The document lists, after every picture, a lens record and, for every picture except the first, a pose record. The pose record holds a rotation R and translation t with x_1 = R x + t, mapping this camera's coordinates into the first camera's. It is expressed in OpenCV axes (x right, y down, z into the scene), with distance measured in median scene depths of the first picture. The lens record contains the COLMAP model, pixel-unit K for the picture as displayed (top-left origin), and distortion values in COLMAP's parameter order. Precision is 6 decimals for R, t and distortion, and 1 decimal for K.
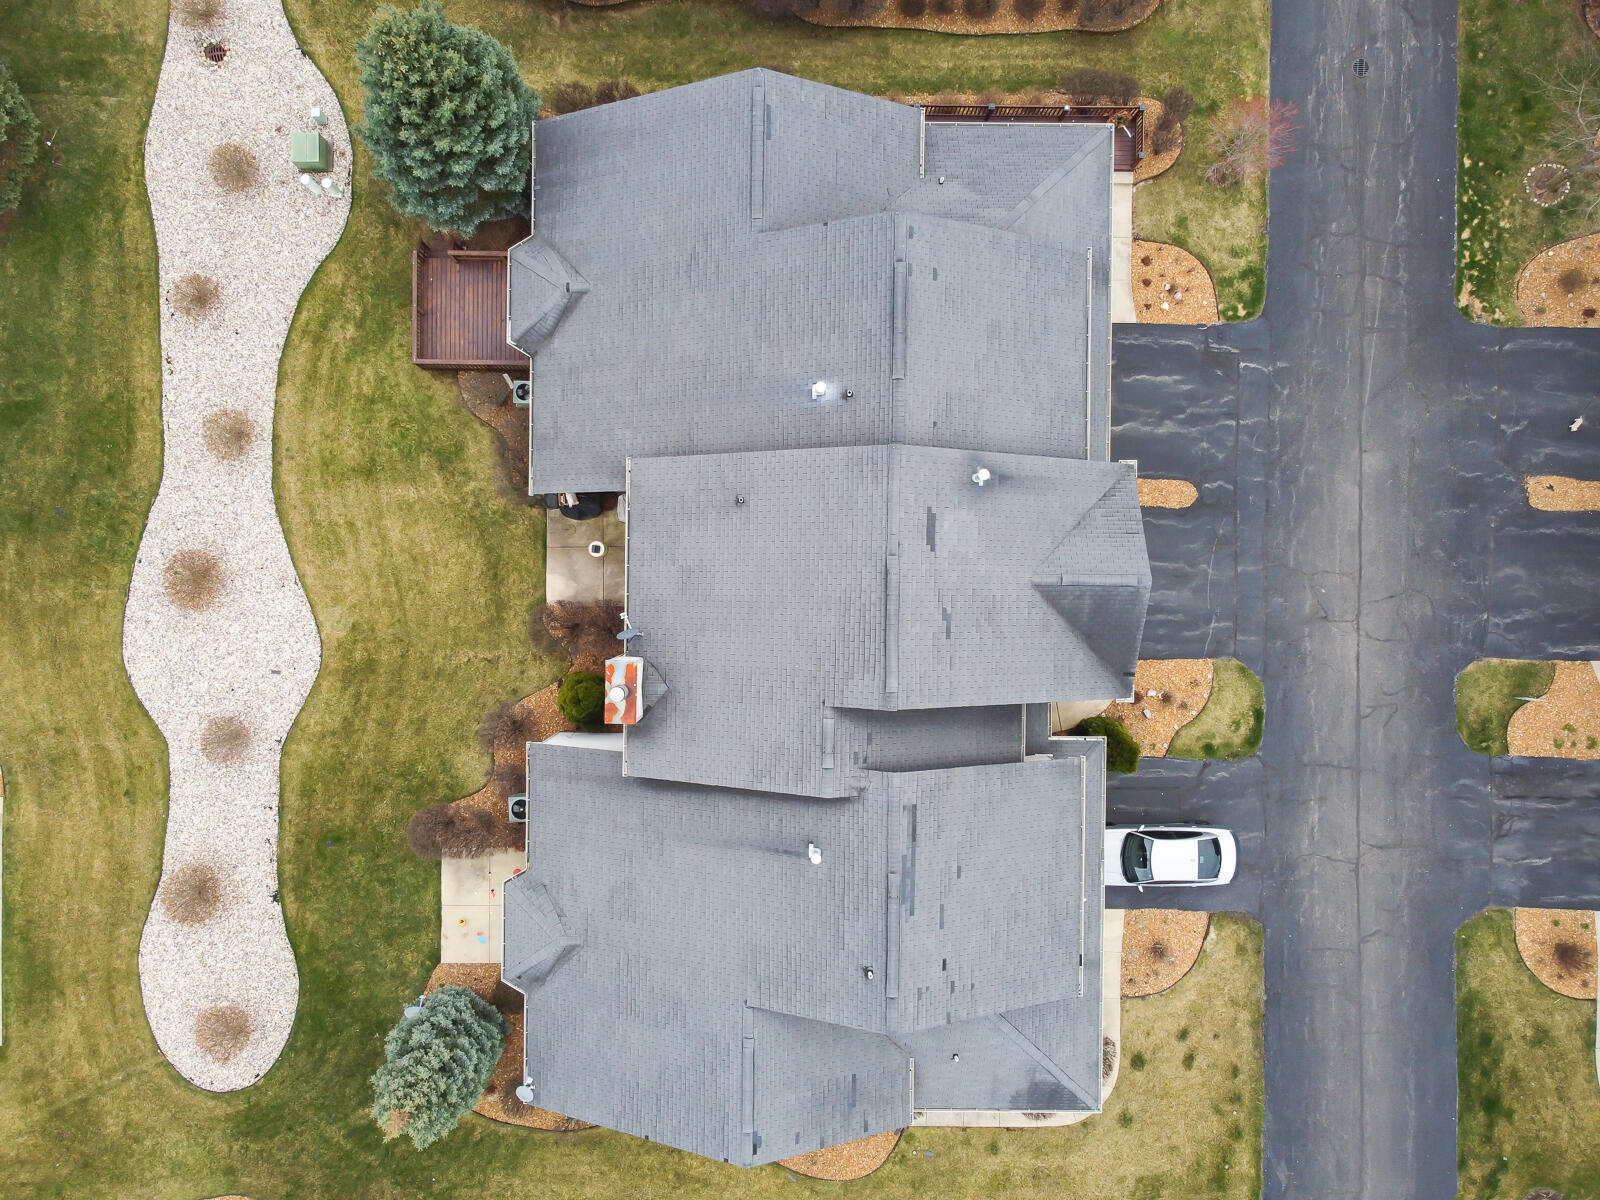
lens RADIAL K [[1201.6, 0, 800.0], [0, 1201.6, 600.0], [0, 0, 1]] dist [0.009446, -0.002030]
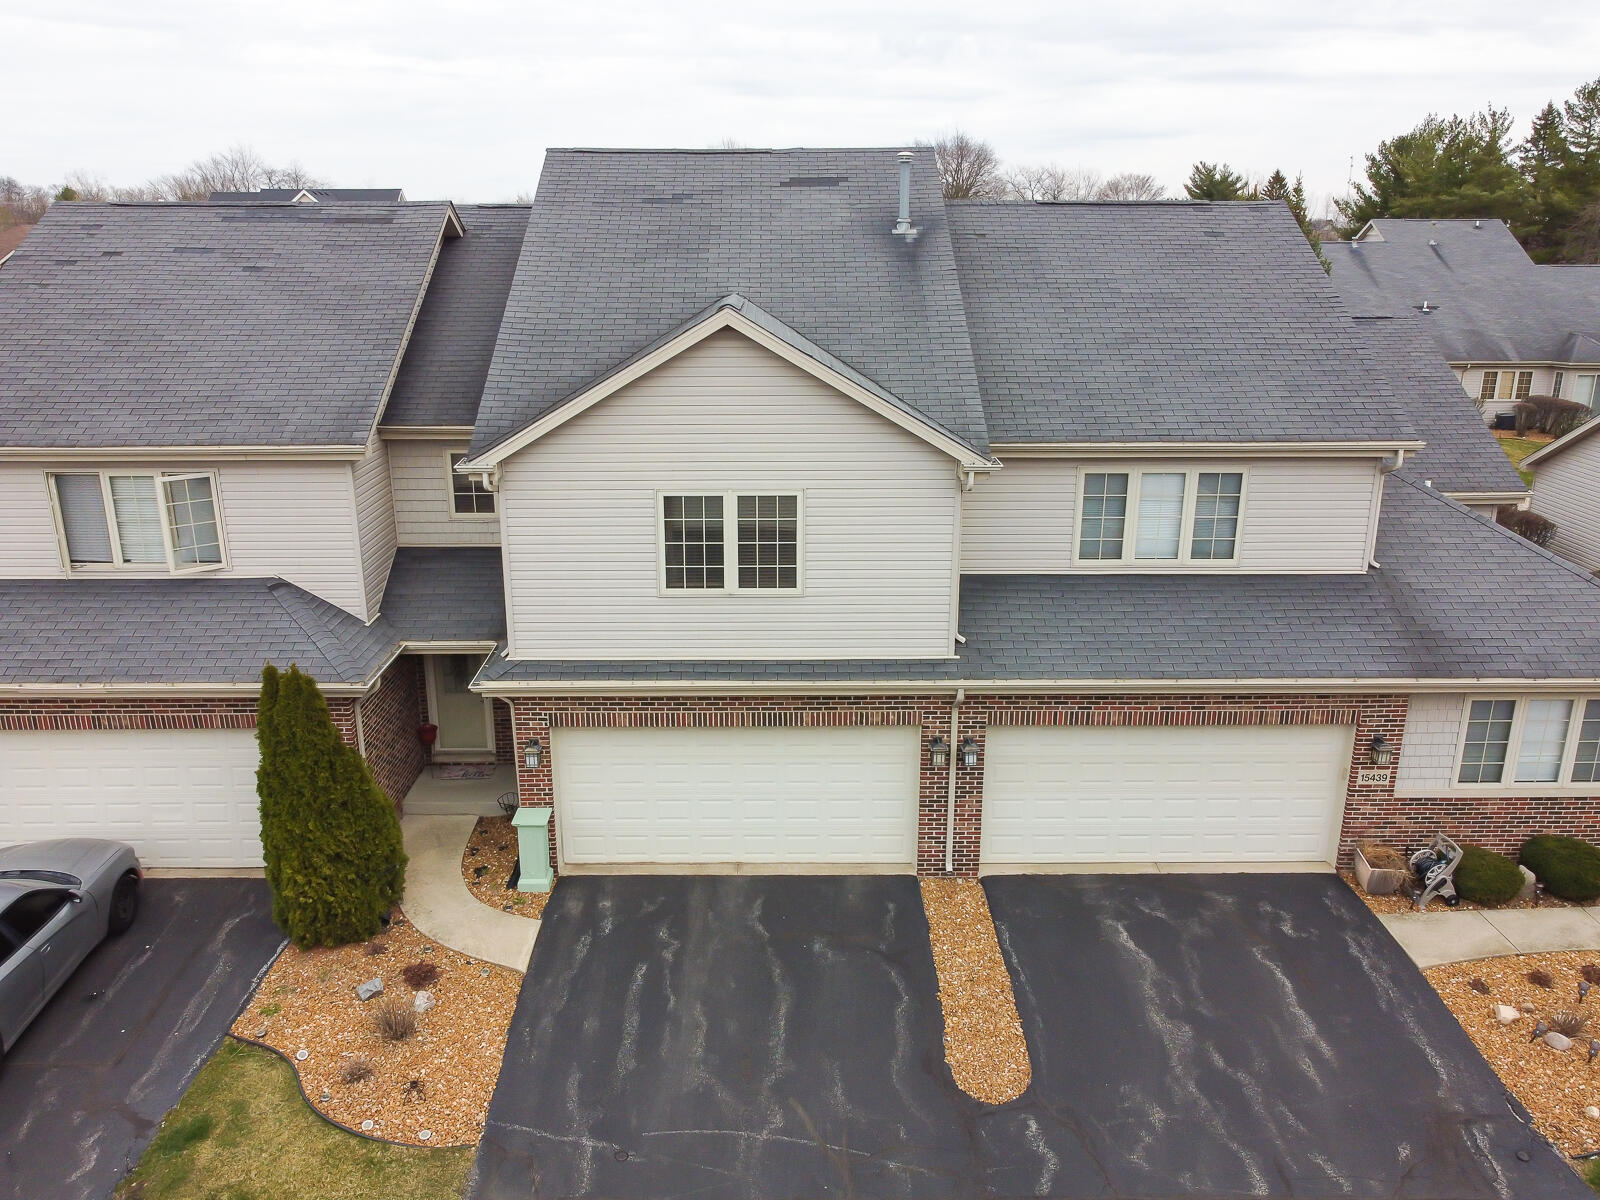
lens RADIAL K [[1201.6, 0, 800.0], [0, 1201.6, 600.0], [0, 0, 1]] dist [0.009446, -0.002030]
pose [[0.022631, 0.287234, -0.957593, 0.603170], [-0.999734, 0.002186, -0.022971, -0.026926], [-0.004505, 0.957858, 0.287207, 0.778048]]
